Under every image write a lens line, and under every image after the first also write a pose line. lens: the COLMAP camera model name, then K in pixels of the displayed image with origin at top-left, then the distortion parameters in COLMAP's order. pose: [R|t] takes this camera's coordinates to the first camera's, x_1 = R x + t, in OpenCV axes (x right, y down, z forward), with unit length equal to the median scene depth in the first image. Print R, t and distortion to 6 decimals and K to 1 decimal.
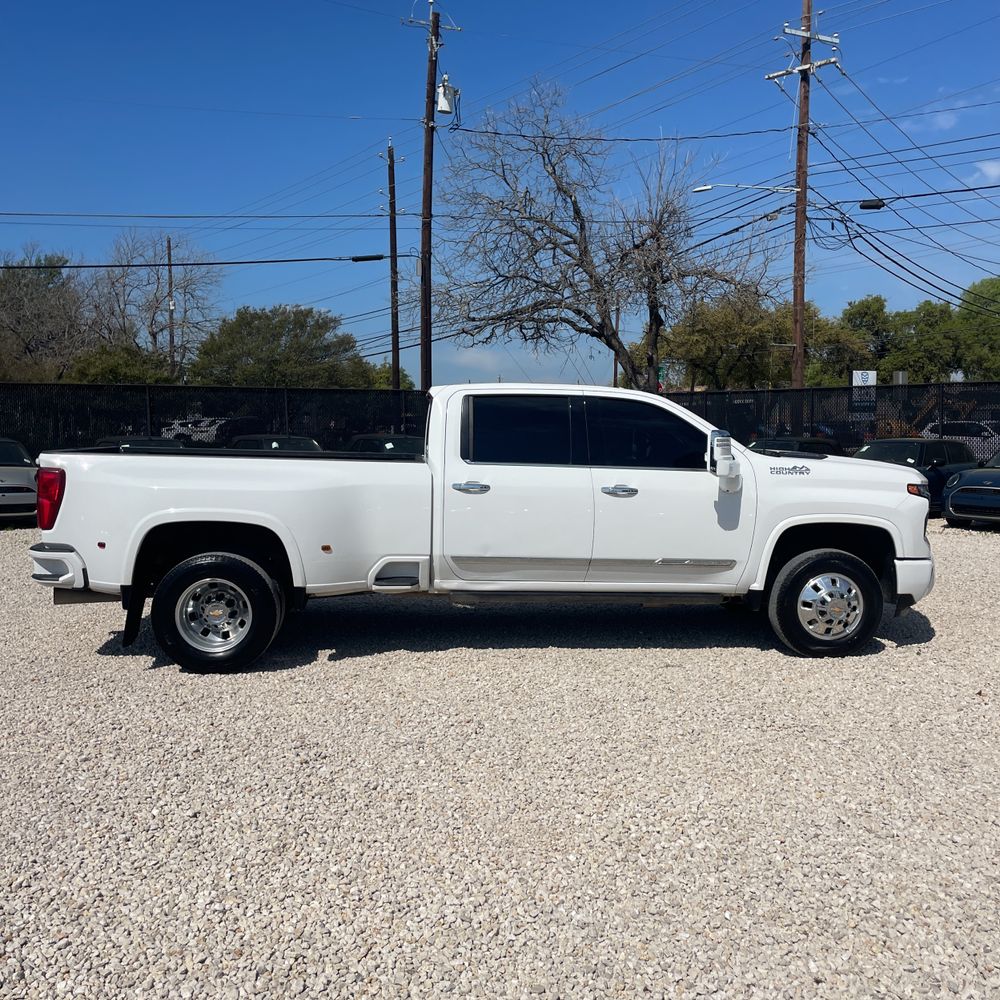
lens RADIAL K [[1019.6, 0, 509.2], [0, 1019.6, 502.8], [0, 0, 1]] dist [0.017249, 0.000000]
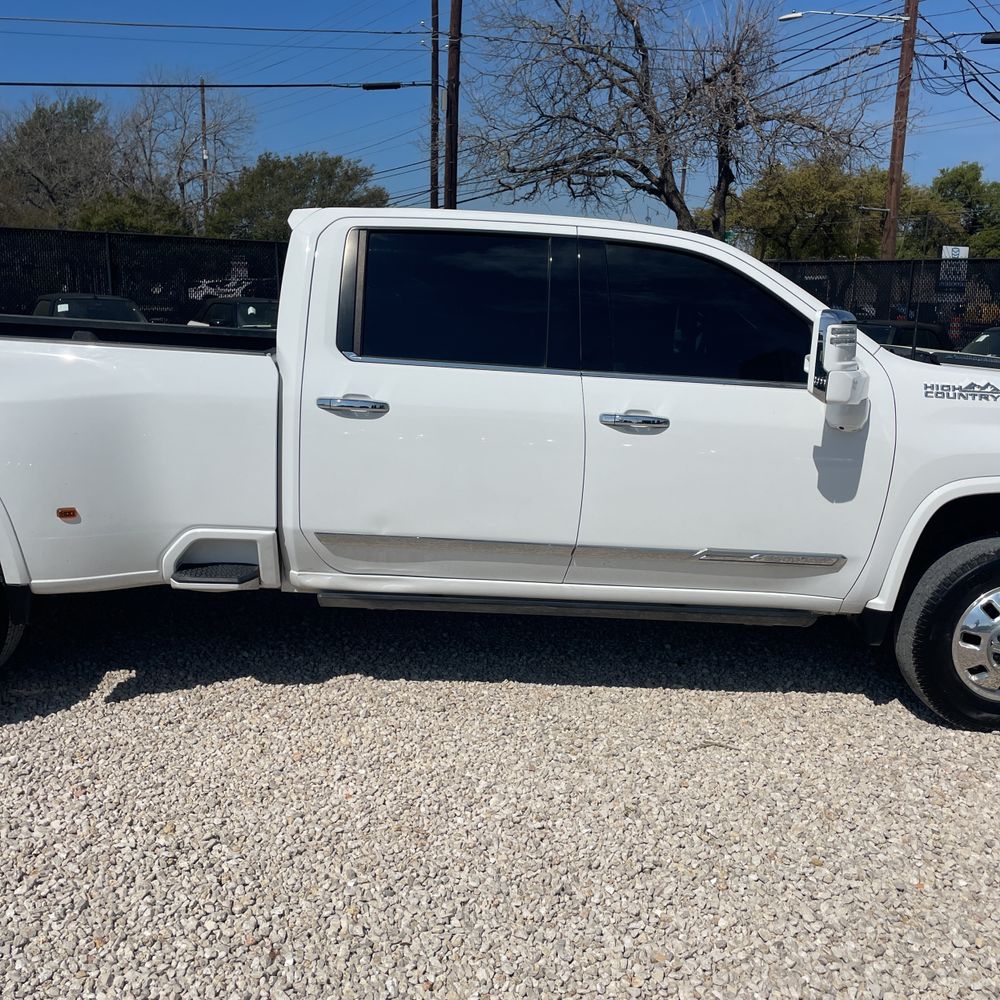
lens RADIAL K [[1019.6, 0, 512.6], [0, 1019.6, 500.9], [0, 0, 1]] dist [0.017249, 0.000000]
pose [[0.998107, 0.040097, -0.046634, 0.017831], [-0.034101, 0.991831, 0.122918, -0.008339], [0.051182, -0.121095, 0.991320, 0.116548]]
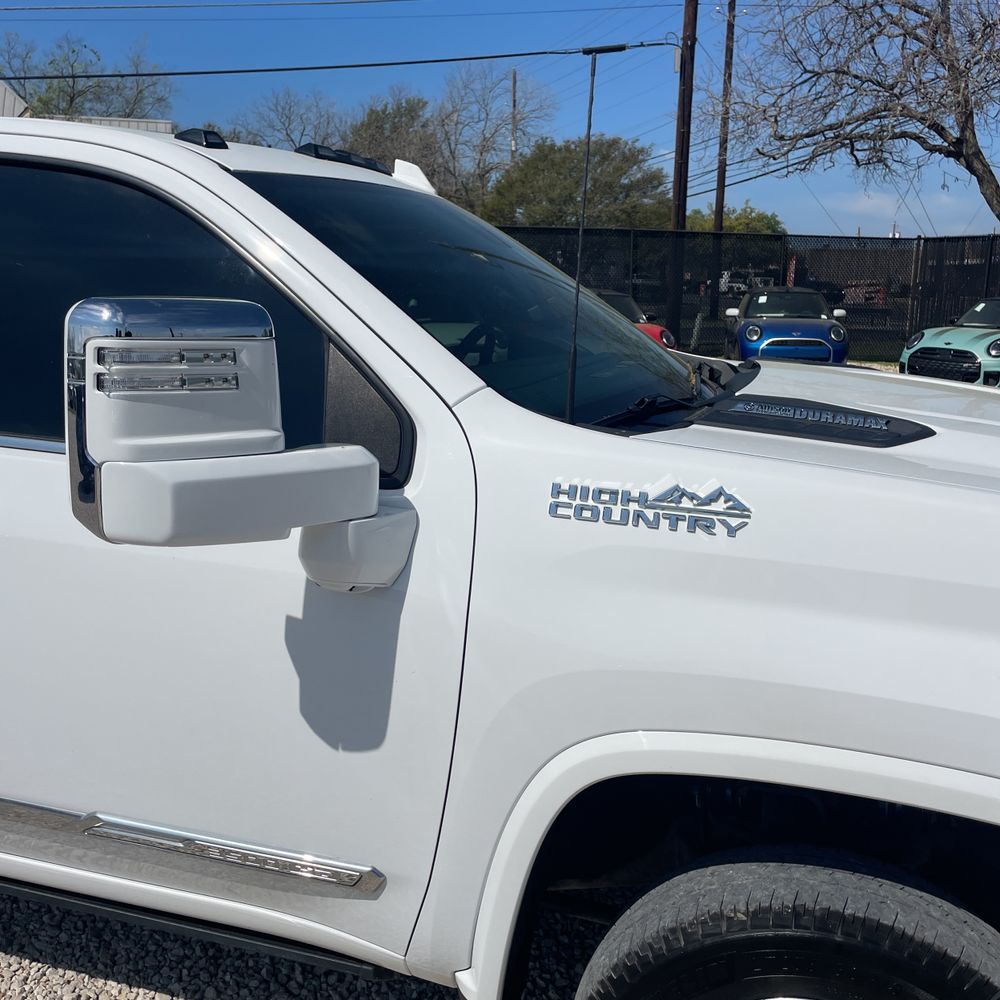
lens RADIAL K [[1019.6, 0, 515.3], [0, 1019.6, 500.4], [0, 0, 1]] dist [0.017249, 0.000000]
pose [[0.932235, 0.093954, -0.349443, 0.082085], [-0.044814, 0.988246, 0.146153, -0.015756], [0.359068, -0.120589, 0.925488, 0.204562]]
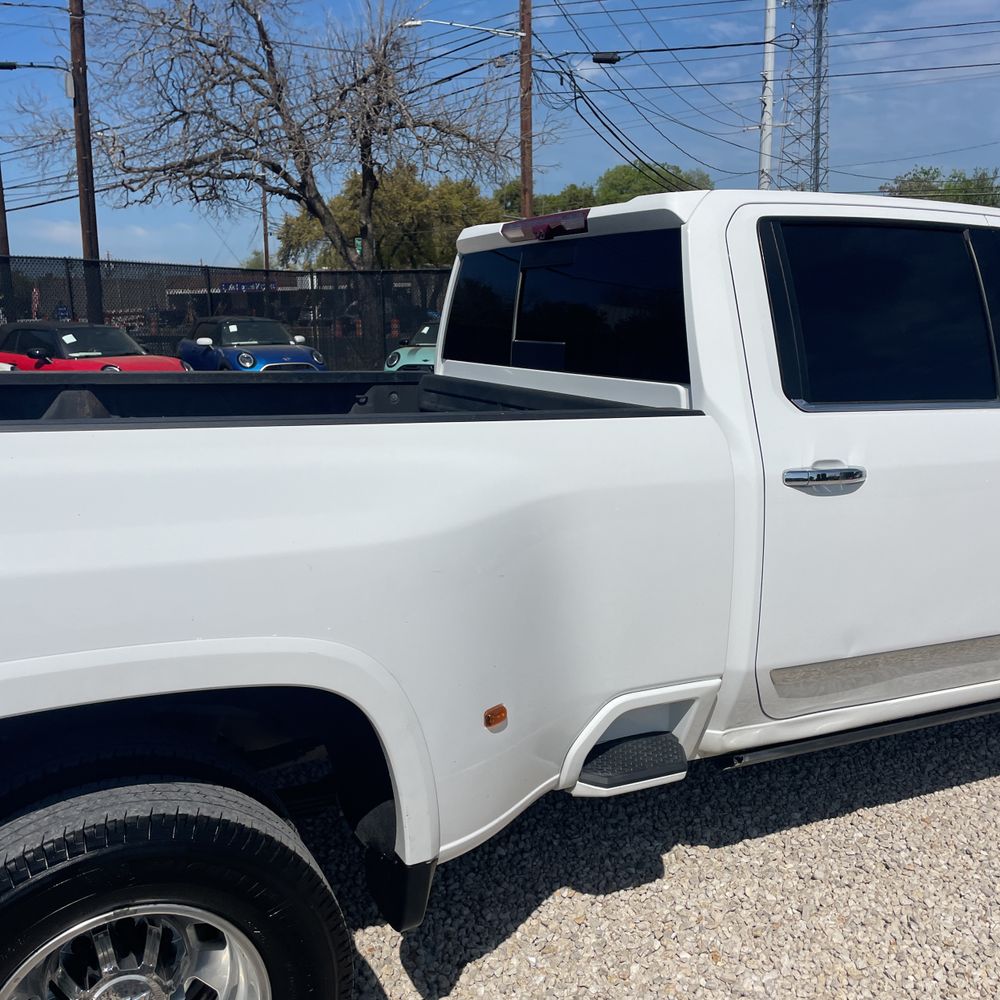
lens RADIAL K [[1019.6, 0, 502.5], [0, 1019.6, 503.8], [0, 0, 1]] dist [0.017249, 0.000000]
pose [[0.935236, -0.064921, 0.348022, -0.066300], [0.025988, 0.992980, 0.115396, -0.012393], [-0.353070, -0.098878, 0.930357, 0.173633]]
